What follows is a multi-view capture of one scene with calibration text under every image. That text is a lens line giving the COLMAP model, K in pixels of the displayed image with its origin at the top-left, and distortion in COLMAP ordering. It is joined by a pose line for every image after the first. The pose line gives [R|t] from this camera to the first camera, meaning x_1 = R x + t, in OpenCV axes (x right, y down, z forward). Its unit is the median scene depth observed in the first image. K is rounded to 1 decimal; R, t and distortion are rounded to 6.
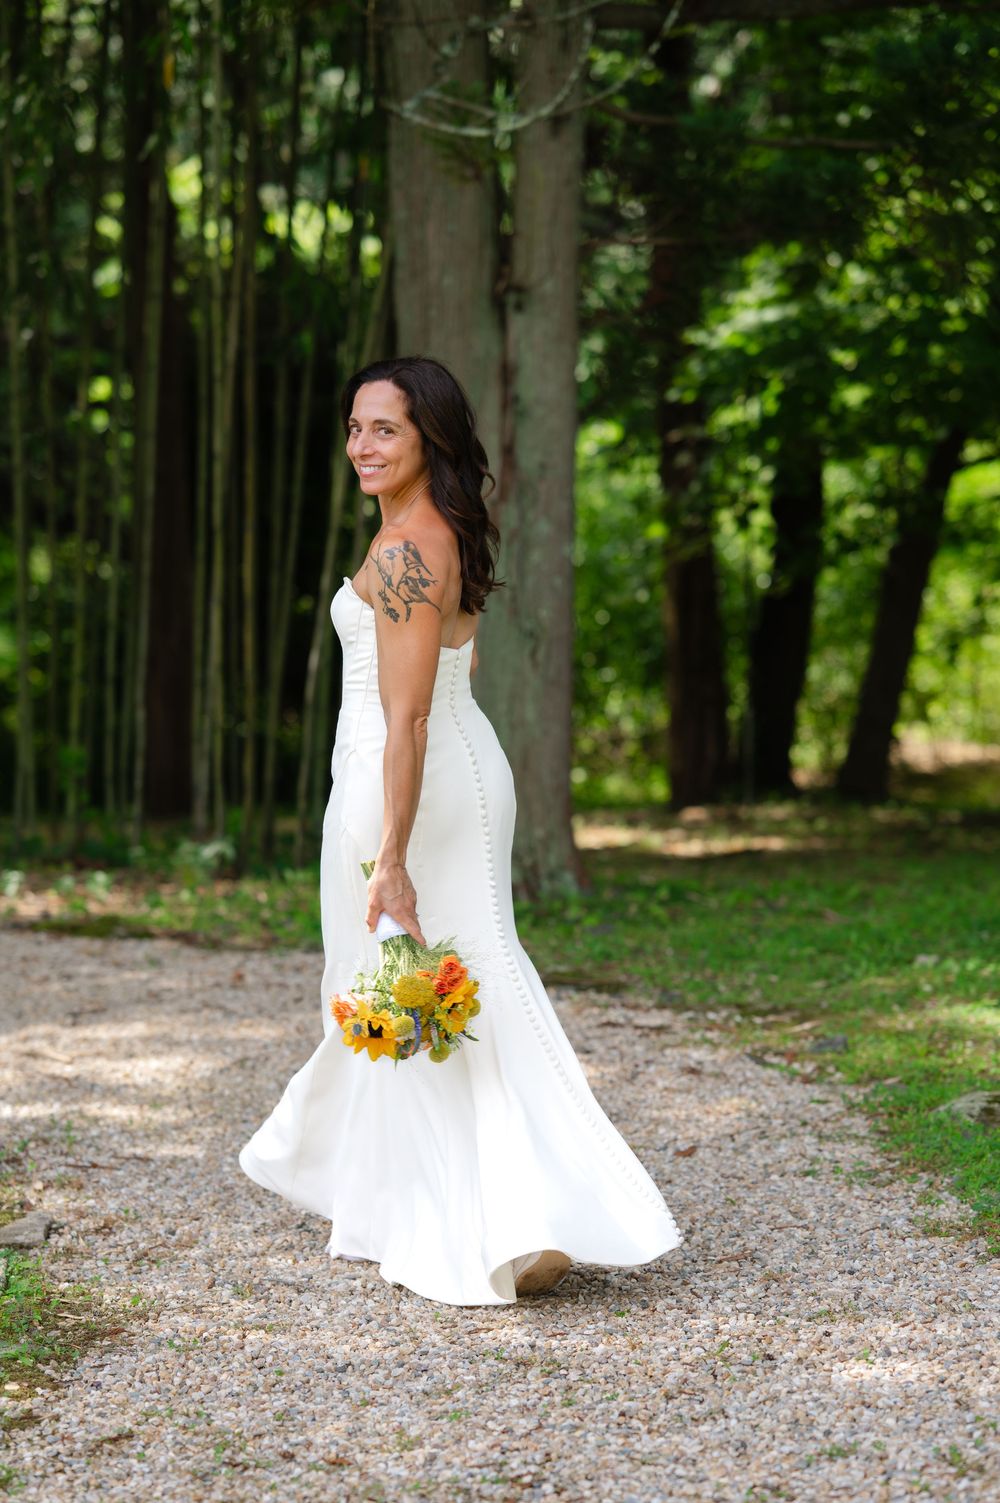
lens RADIAL K [[3627.8, 0, 500.0], [0, 3627.8, 751.5], [0, 0, 1]] dist [-0.003868, -0.138385]
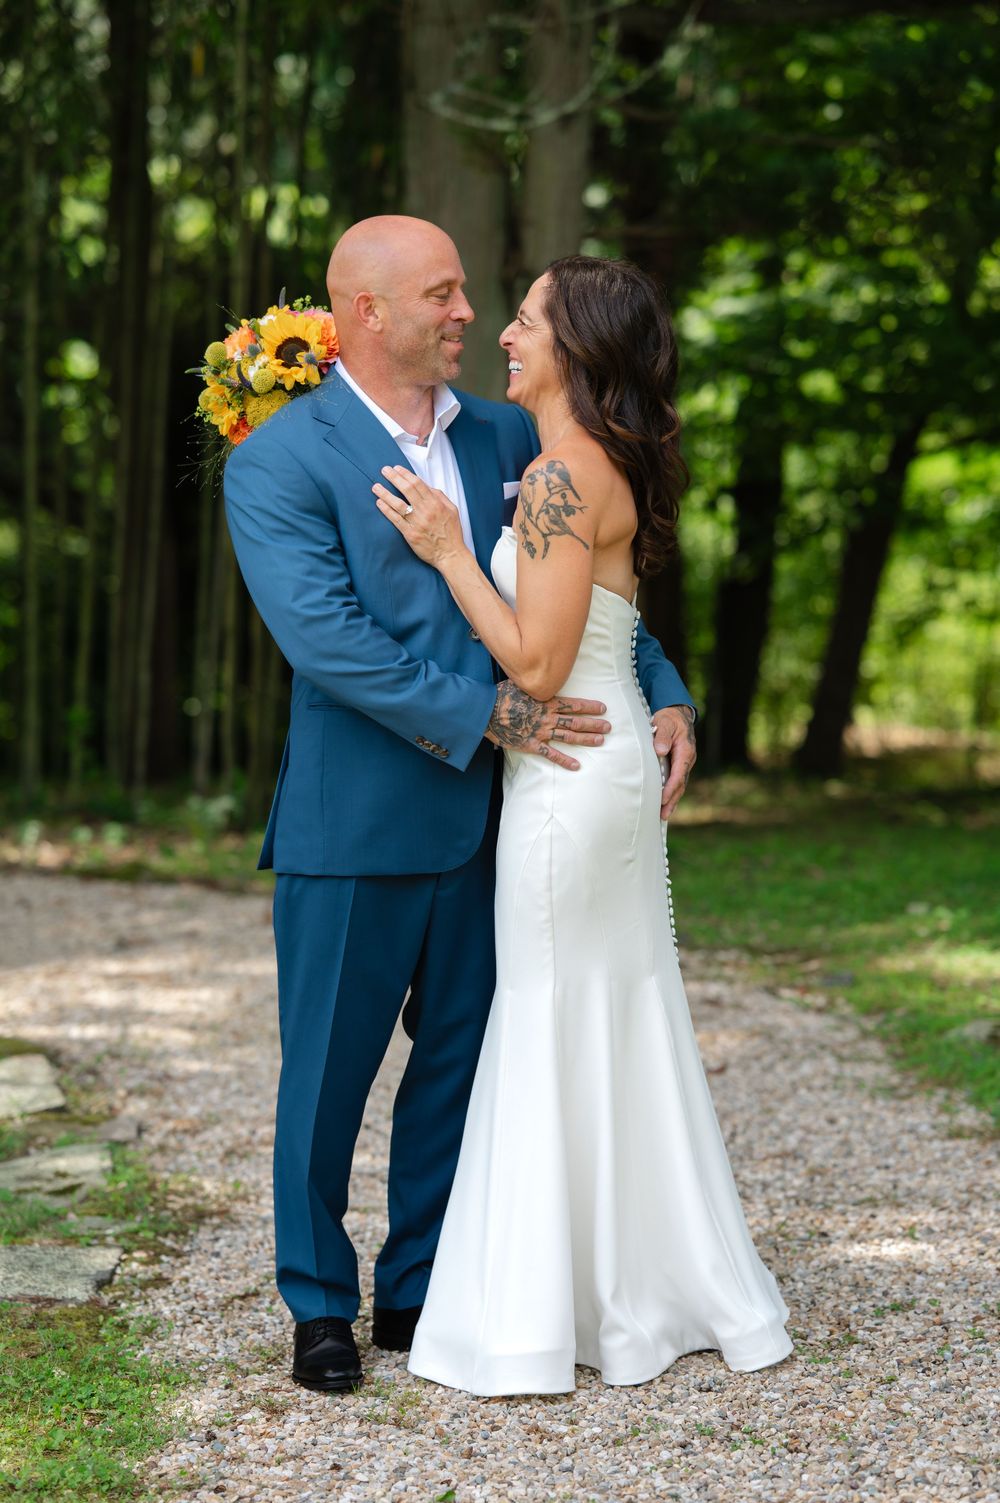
lens RADIAL K [[3608.3, 0, 532.5], [0, 3608.3, 751.6], [0, 0, 1]] dist [-0.024562, 0.205034]
pose [[0.999466, 0.014603, 0.029227, -0.037660], [-0.014711, 0.999886, 0.003490, 0.012390], [-0.029173, -0.003918, 0.999567, -0.078441]]
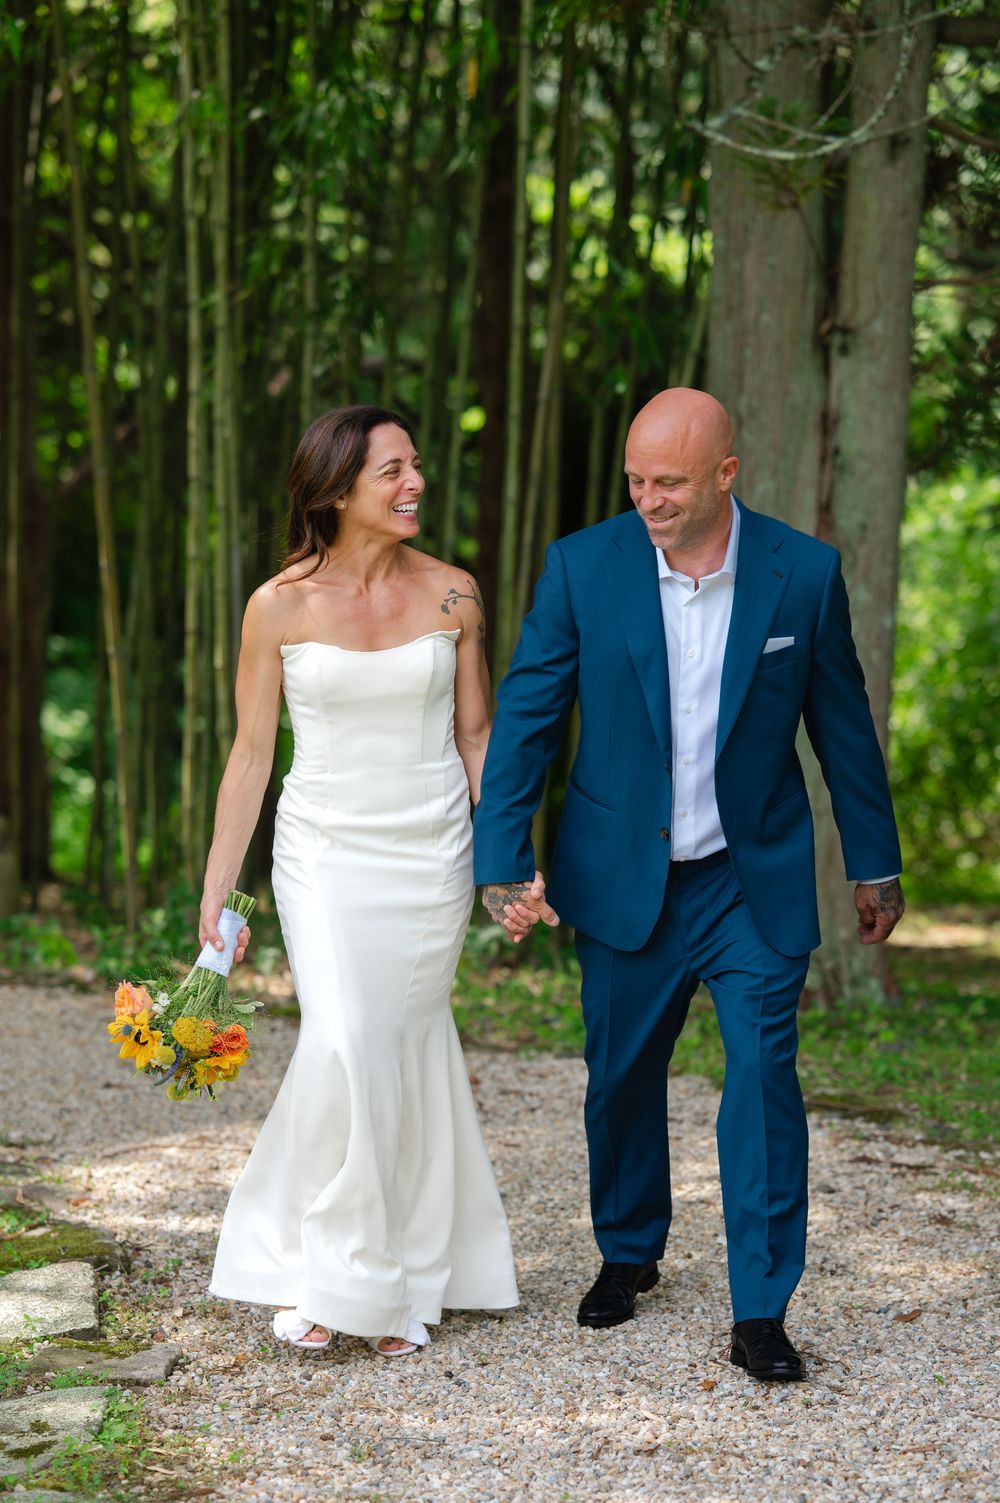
lens RADIAL K [[3922.7, 0, 500.0], [0, 3922.7, 751.5], [0, 0, 1]] dist [0.024055, -0.450774]
pose [[0.993325, 0.043416, -0.106863, 0.049744], [-0.045171, 0.998880, -0.014056, -0.009011], [0.106133, 0.018789, 0.994174, 0.039865]]
